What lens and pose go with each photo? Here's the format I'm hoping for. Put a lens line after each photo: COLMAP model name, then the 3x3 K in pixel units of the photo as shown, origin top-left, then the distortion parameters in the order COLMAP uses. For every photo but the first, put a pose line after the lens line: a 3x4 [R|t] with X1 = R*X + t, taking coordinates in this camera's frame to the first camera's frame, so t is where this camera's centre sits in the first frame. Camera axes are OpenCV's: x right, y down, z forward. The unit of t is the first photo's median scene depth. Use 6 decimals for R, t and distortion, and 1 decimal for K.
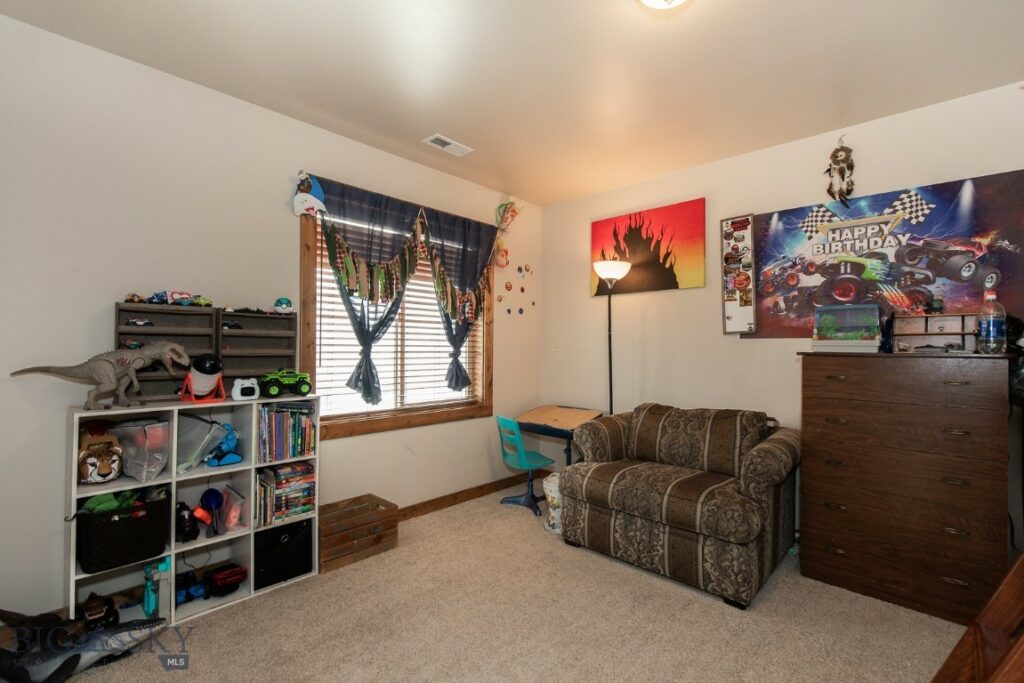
lens RADIAL K [[460.6, 0, 514.5], [0, 460.6, 345.9], [0, 0, 1]] dist [0.010762, -0.001376]
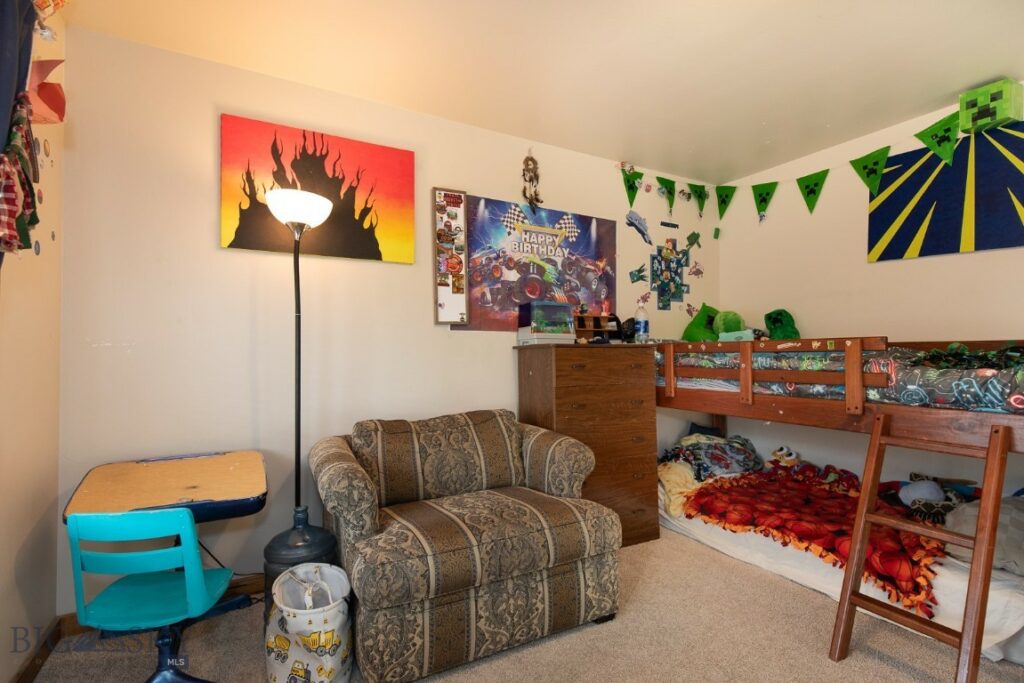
lens RADIAL K [[460.6, 0, 514.5], [0, 460.6, 345.9], [0, 0, 1]] dist [0.010762, -0.001376]
pose [[0.337205, -0.000920, 0.941431, -0.320604], [-0.000786, 0.999999, 0.001259, 0.014598], [-0.941431, -0.001164, 0.337204, 0.644585]]
